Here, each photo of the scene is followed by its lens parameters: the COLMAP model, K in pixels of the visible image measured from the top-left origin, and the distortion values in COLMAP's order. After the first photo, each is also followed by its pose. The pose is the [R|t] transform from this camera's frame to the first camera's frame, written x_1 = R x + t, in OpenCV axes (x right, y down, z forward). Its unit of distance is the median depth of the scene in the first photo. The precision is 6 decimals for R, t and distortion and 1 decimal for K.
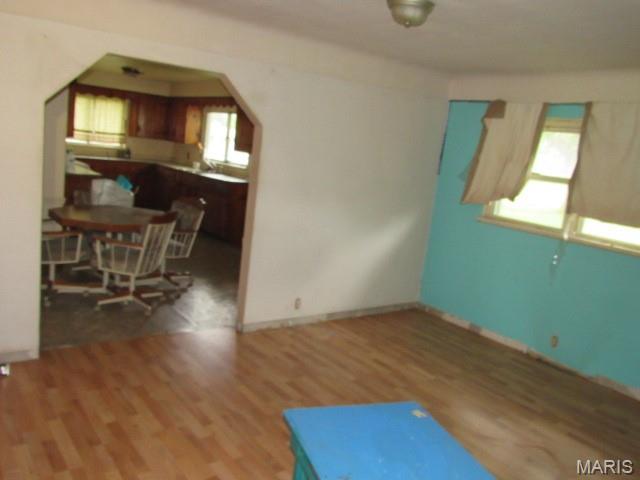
lens RADIAL K [[543.5, 0, 320.0], [0, 543.5, 240.0], [0, 0, 1]] dist [0.000359, -0.084898]
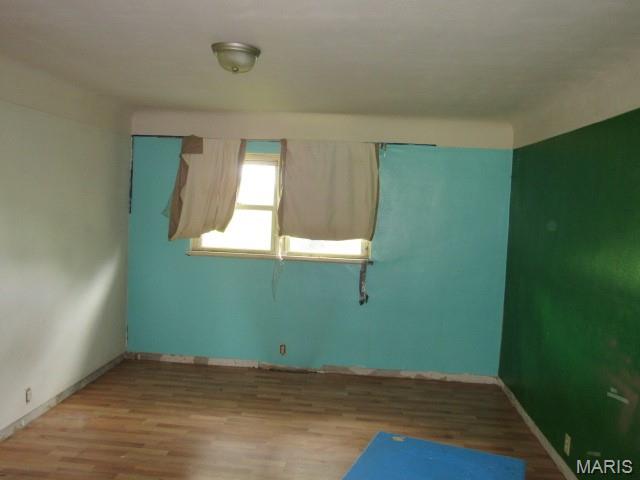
lens RADIAL K [[543.5, 0, 320.0], [0, 543.5, 240.0], [0, 0, 1]] dist [0.000359, -0.084898]
pose [[0.666223, -0.139710, 0.732549, -0.306517], [0.165249, 0.985532, 0.037670, -0.065605], [-0.727213, 0.095956, 0.679671, 0.150582]]
